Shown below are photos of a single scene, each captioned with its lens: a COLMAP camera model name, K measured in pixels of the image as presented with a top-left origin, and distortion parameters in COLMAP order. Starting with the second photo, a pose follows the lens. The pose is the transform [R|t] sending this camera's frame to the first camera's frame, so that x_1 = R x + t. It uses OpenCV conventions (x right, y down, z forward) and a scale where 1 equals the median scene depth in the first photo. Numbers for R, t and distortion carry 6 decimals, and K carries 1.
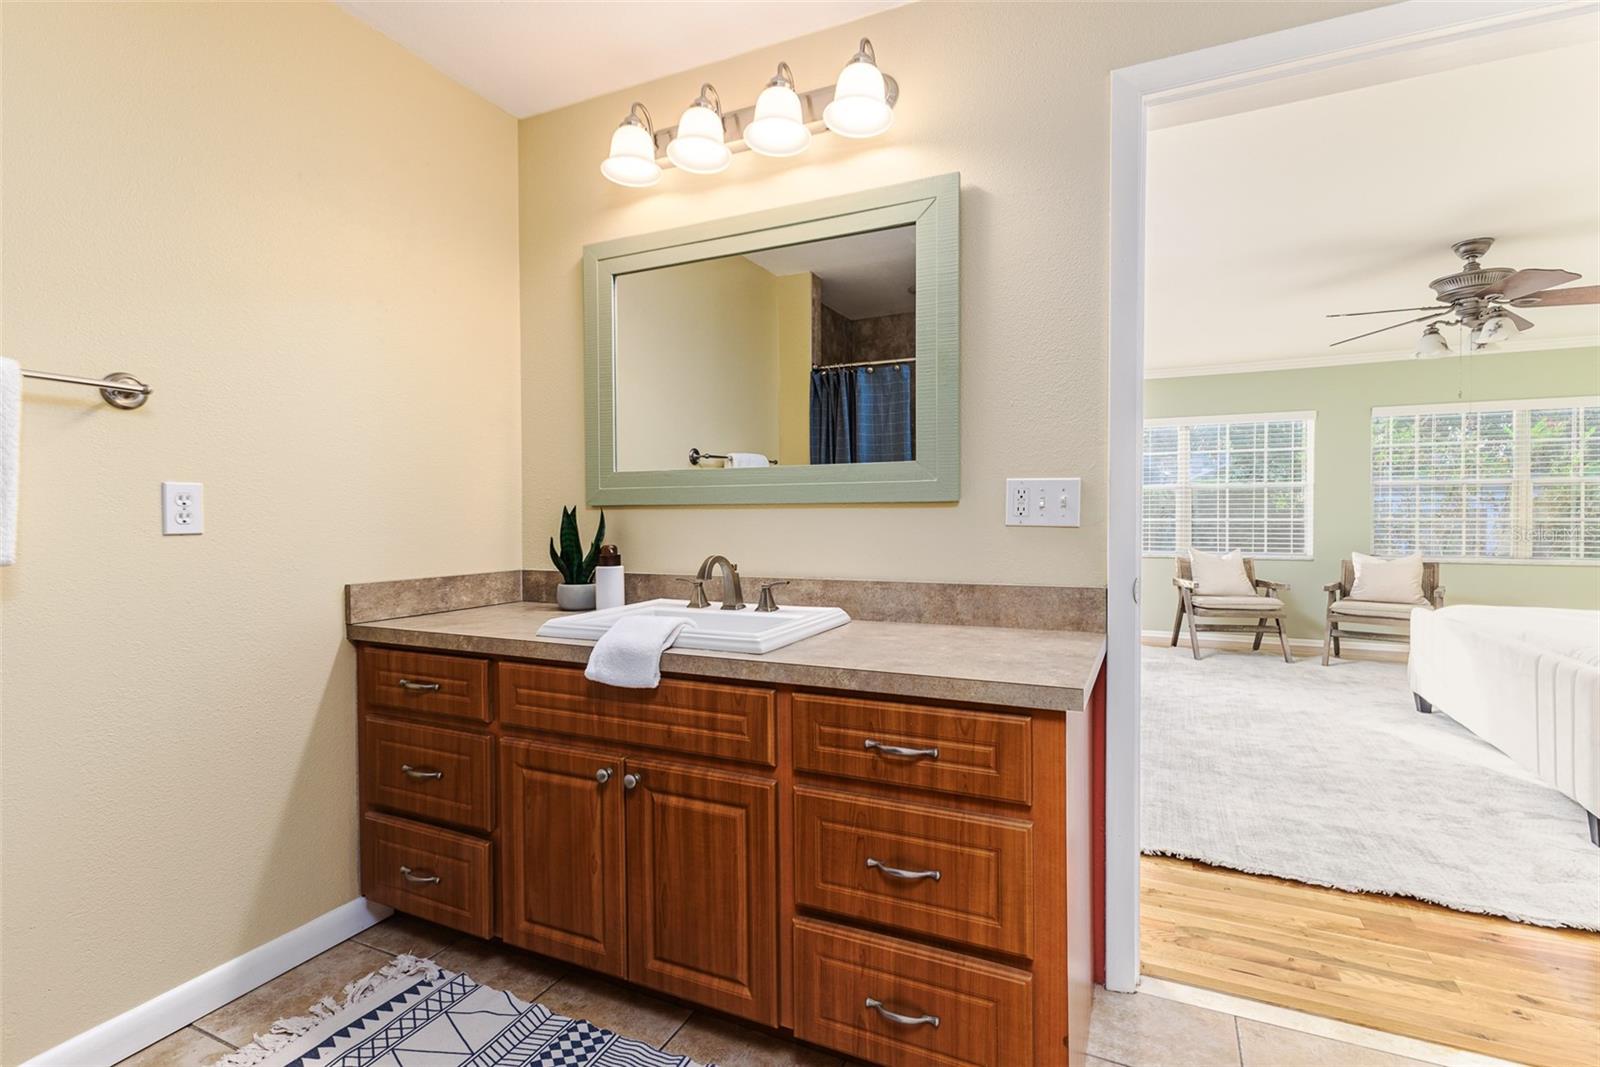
lens RADIAL K [[720.8, 0, 801.3], [0, 720.8, 528.8], [0, 0, 1]] dist [-0.012001, 0.000350]
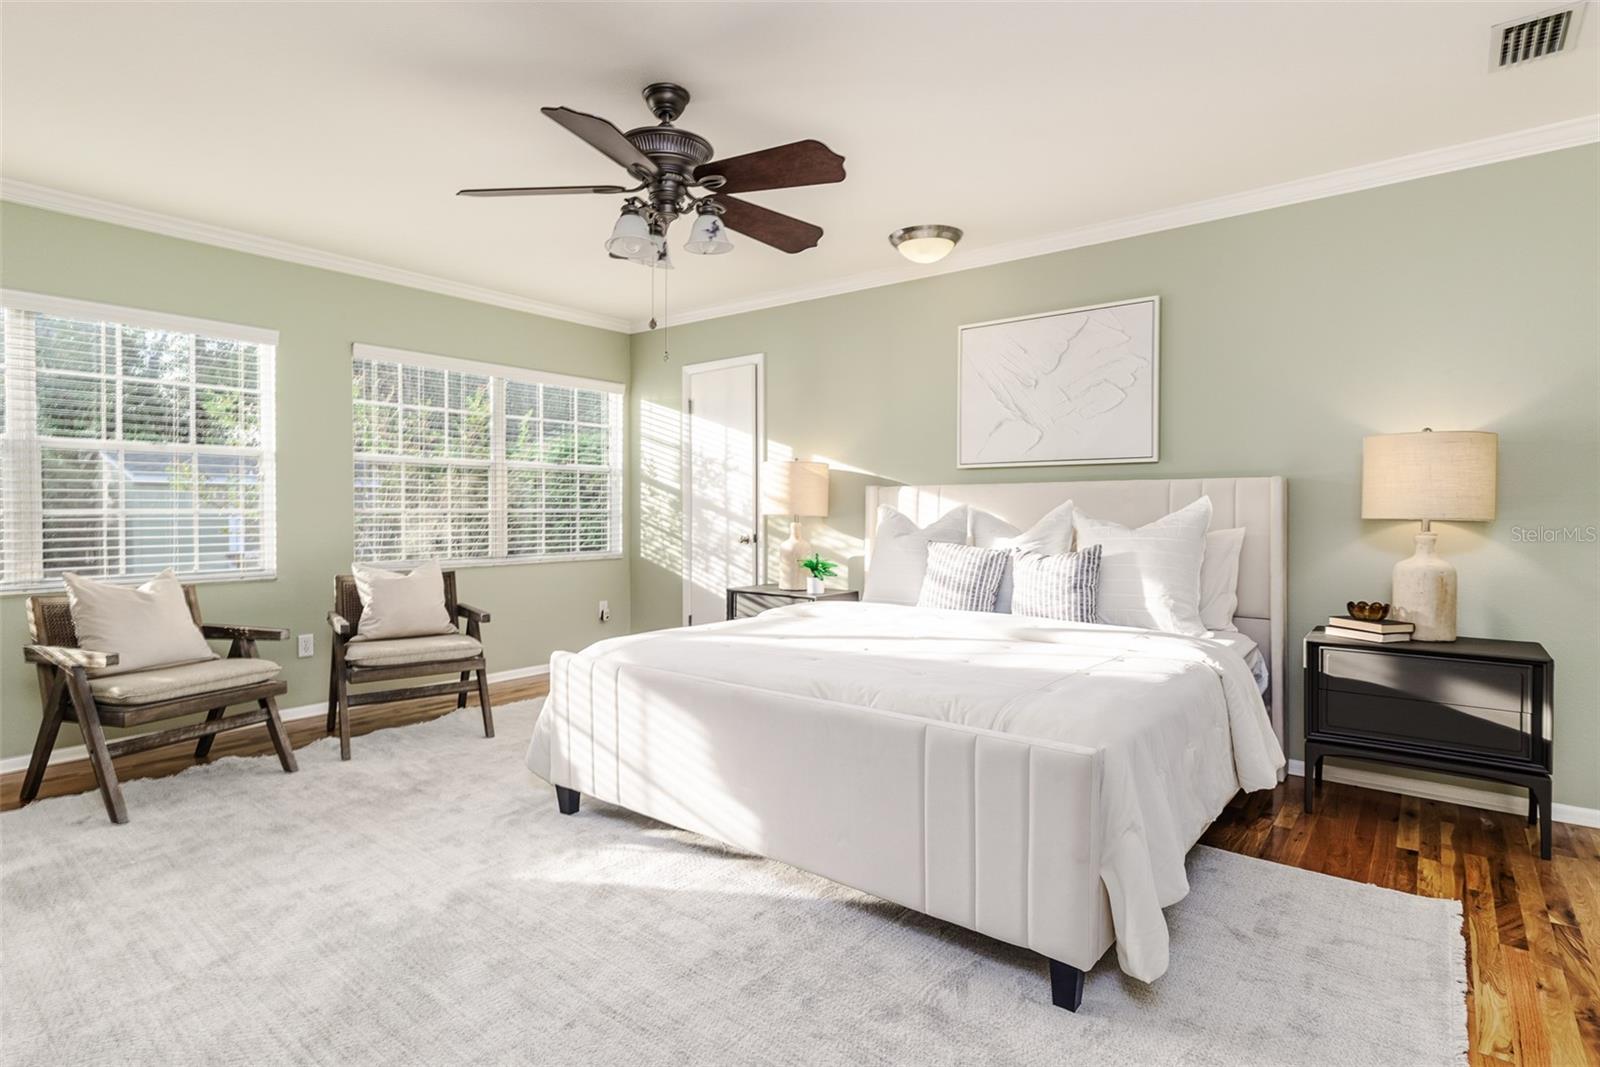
lens RADIAL K [[834.3, 0, 795.1], [0, 834.3, 532.0], [0, 0, 1]] dist [-0.004165, -0.000117]
pose [[0.218368, -0.029619, 0.975417, 0.131797], [0.012029, 0.999545, 0.027659, -0.010283], [-0.975792, 0.005693, 0.218625, 0.448459]]
